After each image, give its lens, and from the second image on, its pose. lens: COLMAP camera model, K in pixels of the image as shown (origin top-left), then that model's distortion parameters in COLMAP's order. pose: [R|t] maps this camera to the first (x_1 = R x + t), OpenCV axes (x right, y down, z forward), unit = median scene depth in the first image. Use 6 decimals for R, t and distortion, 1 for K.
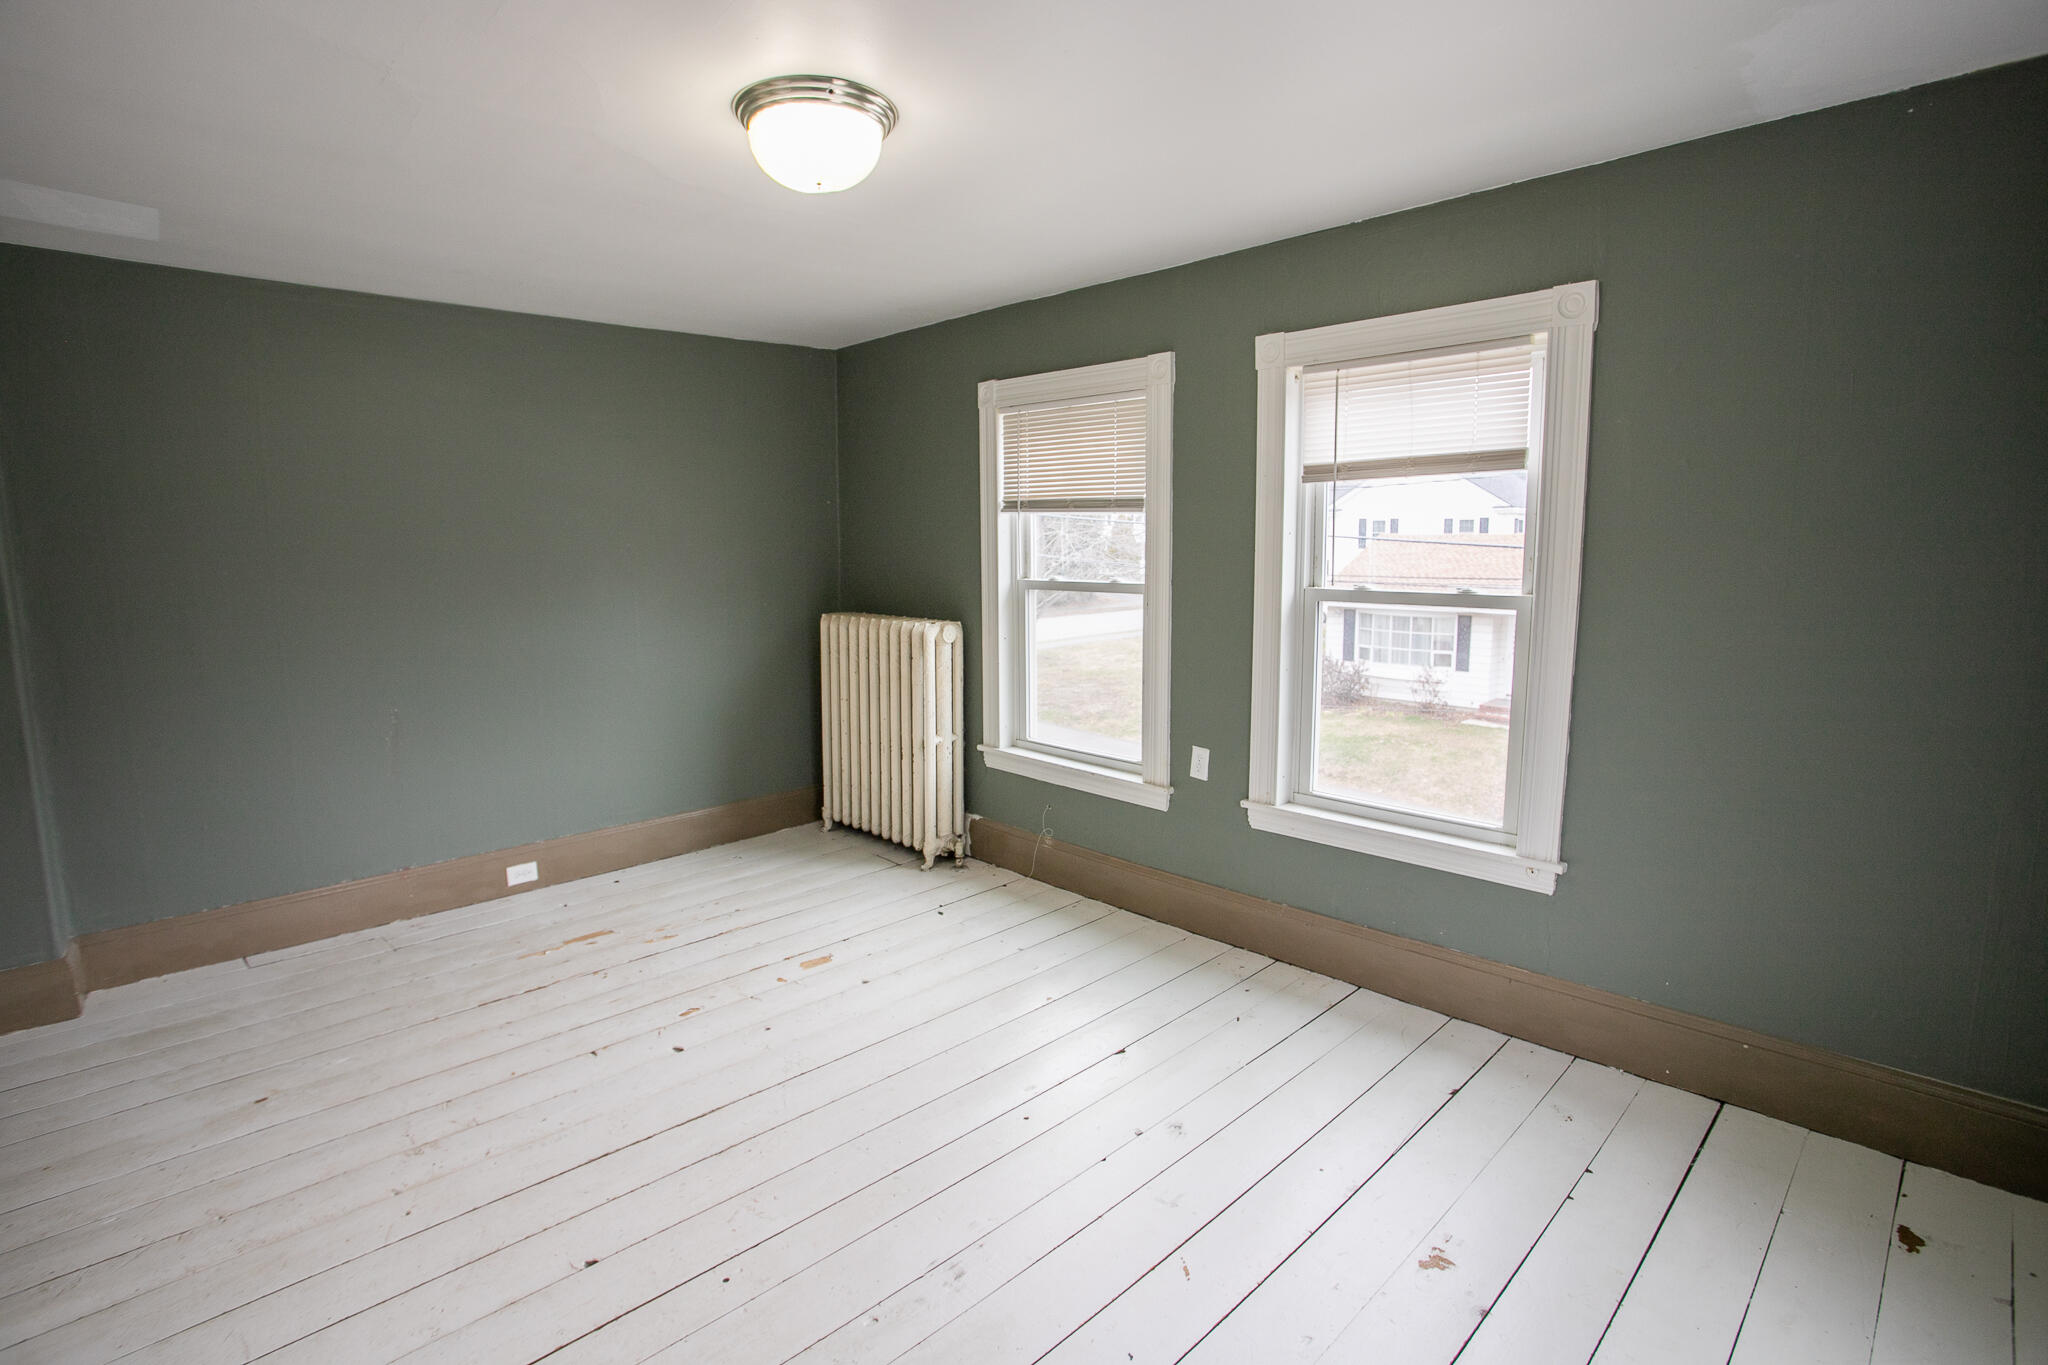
lens RADIAL K [[998.7, 0, 1013.8], [0, 998.7, 661.4], [0, 0, 1]] dist [-0.069366, 0.028717]
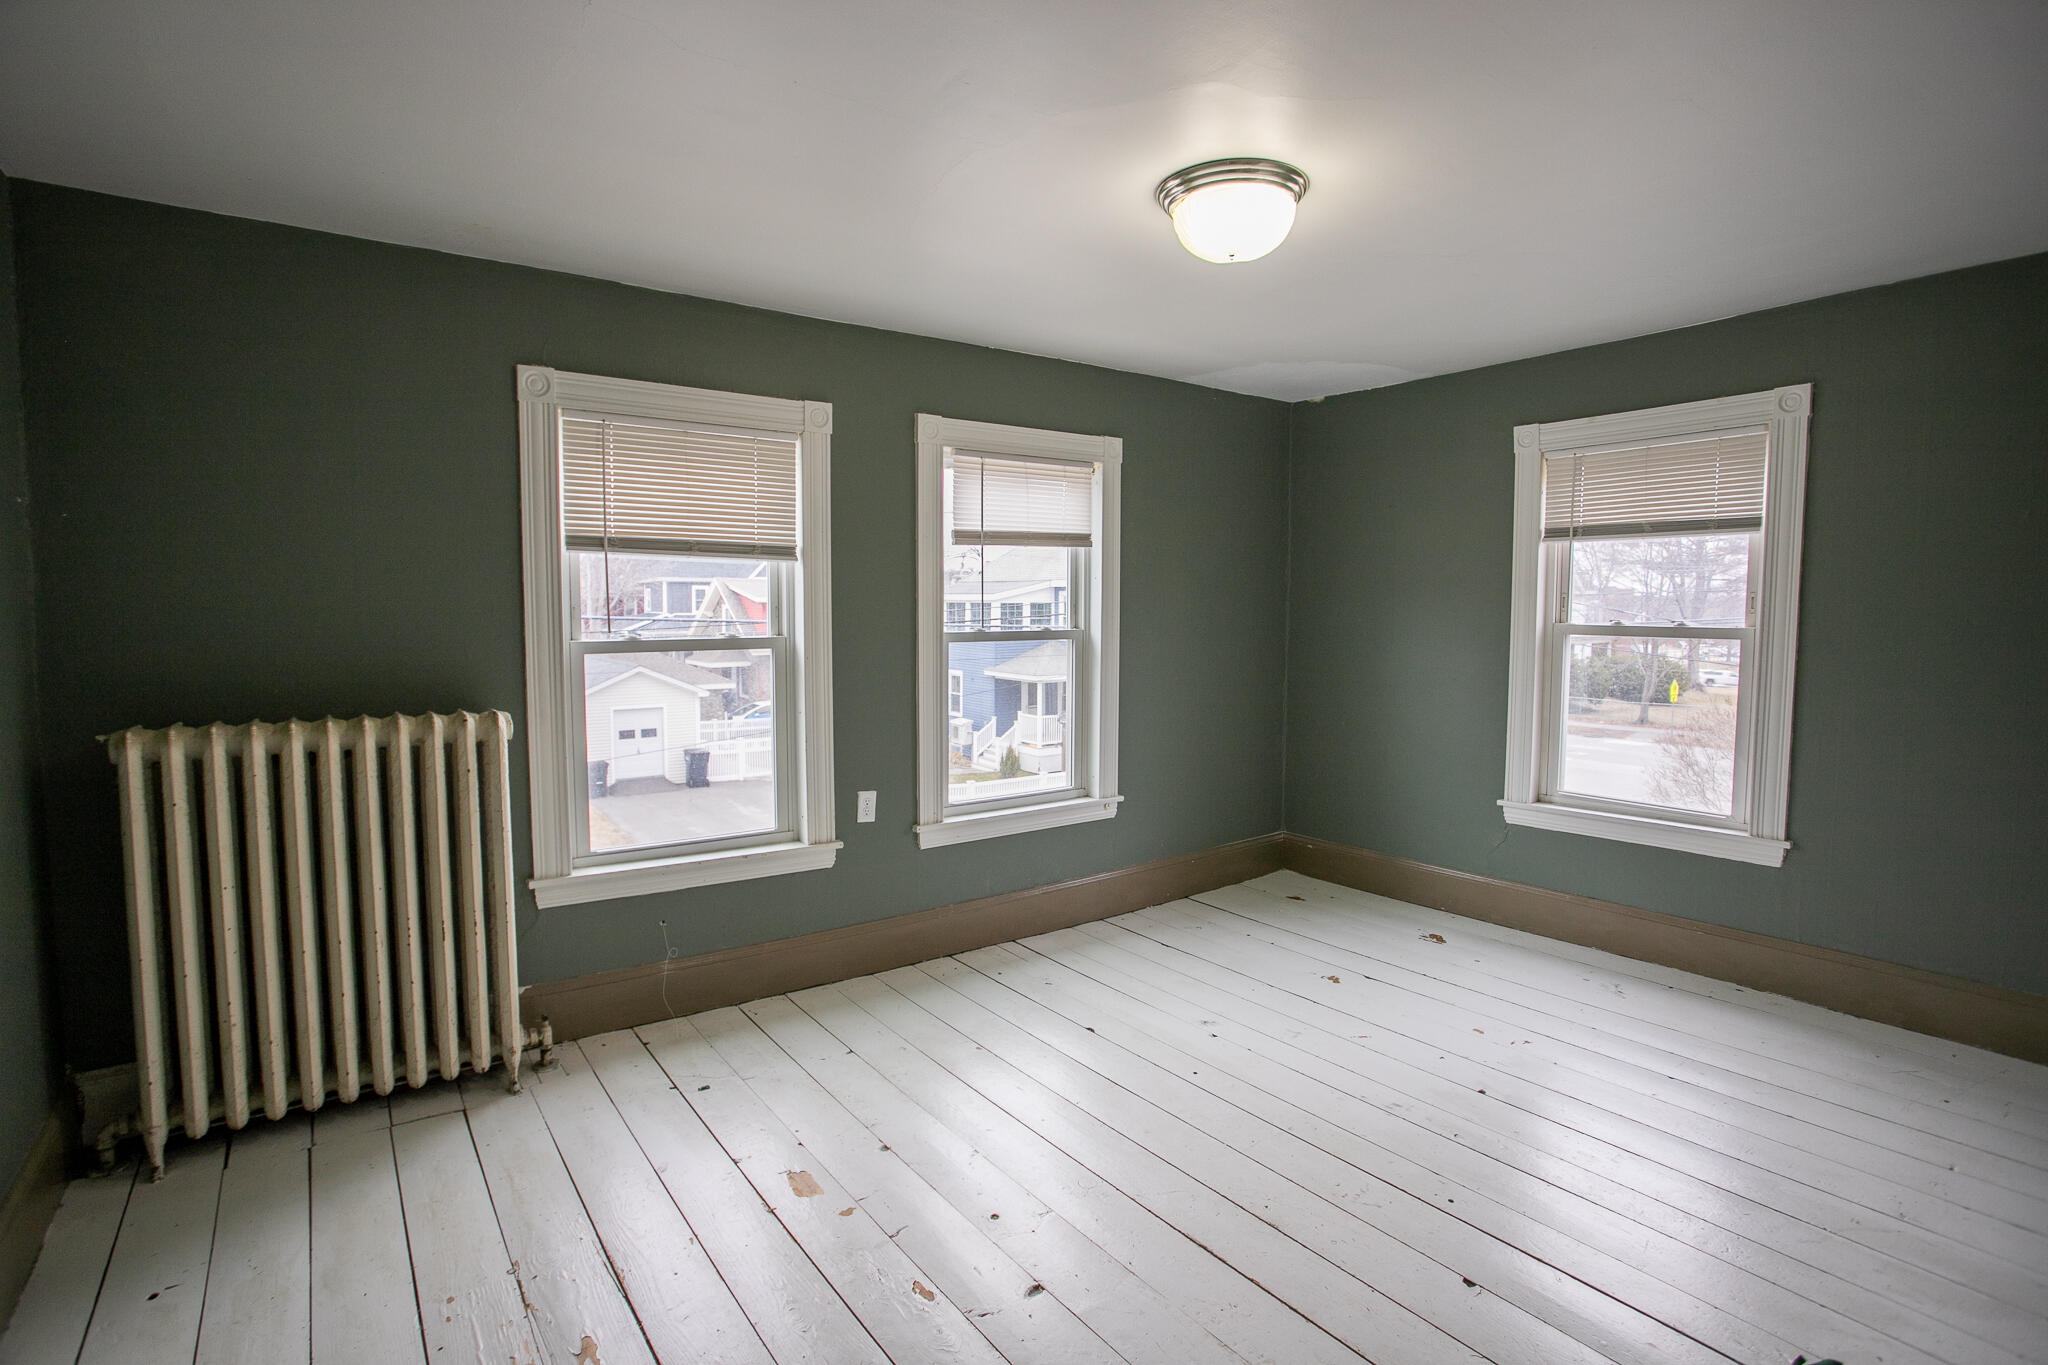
lens RADIAL K [[998.7, 0, 1021.3], [0, 998.7, 678.0], [0, 0, 1]] dist [-0.069366, 0.028717]
pose [[0.141643, -0.056761, 0.988289, -0.807108], [0.127883, 0.991038, 0.038591, -0.049177], [-0.981623, 0.120919, 0.147633, 0.679834]]
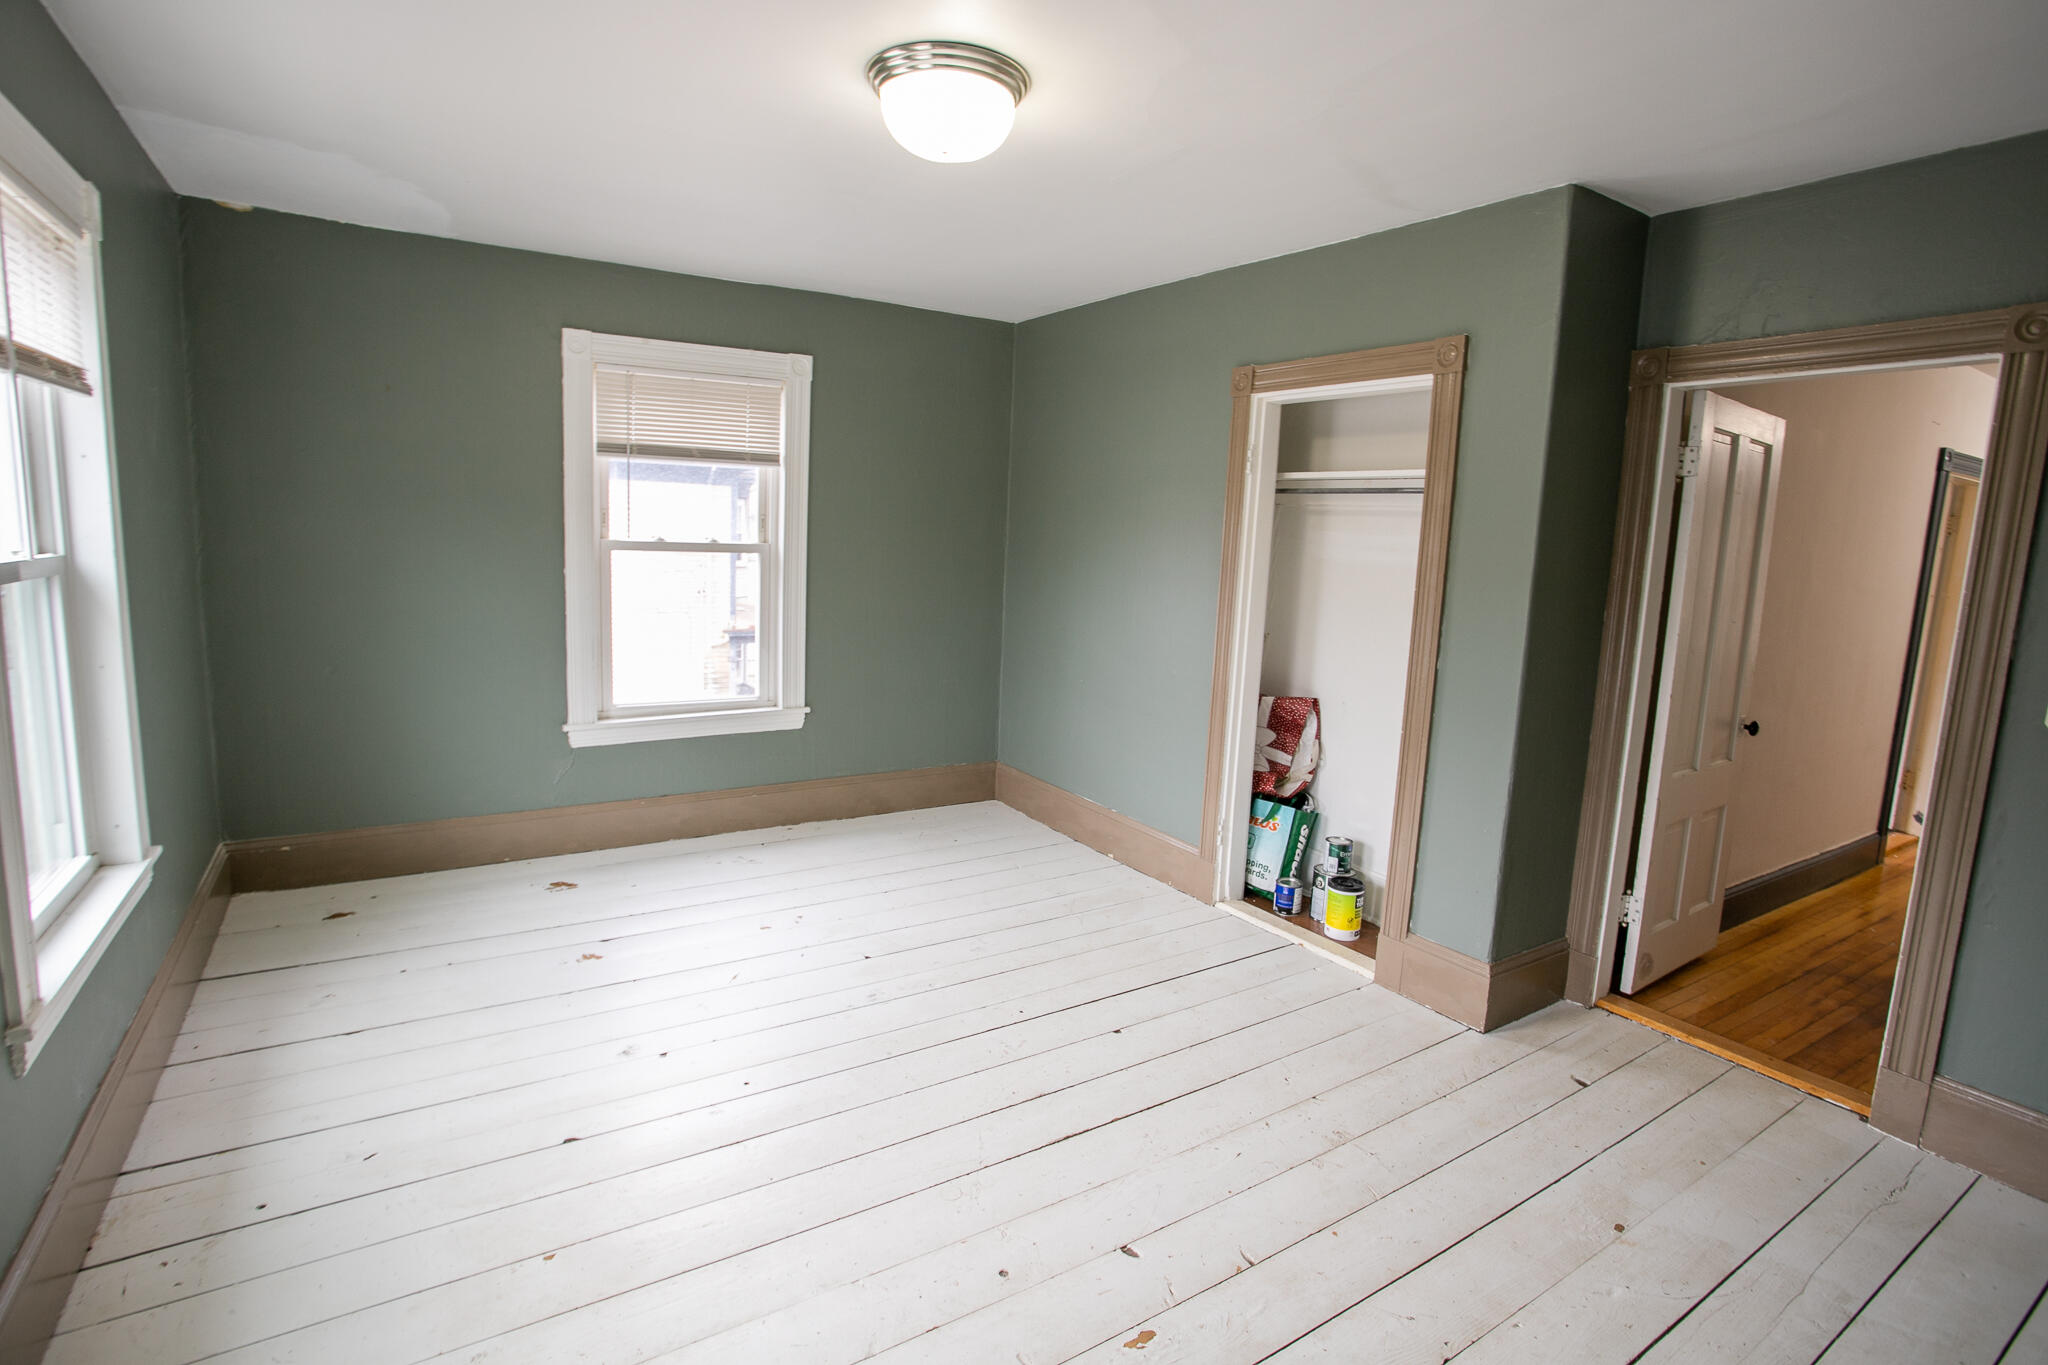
lens RADIAL K [[998.7, 0, 1016.2], [0, 998.7, 683.2], [0, 0, 1]] dist [-0.069366, 0.028717]
pose [[-0.978846, -0.053972, 0.197349, -0.303045], [0.001702, 0.962397, 0.271642, -0.136058], [-0.204589, 0.266231, -0.941947, 1.241650]]
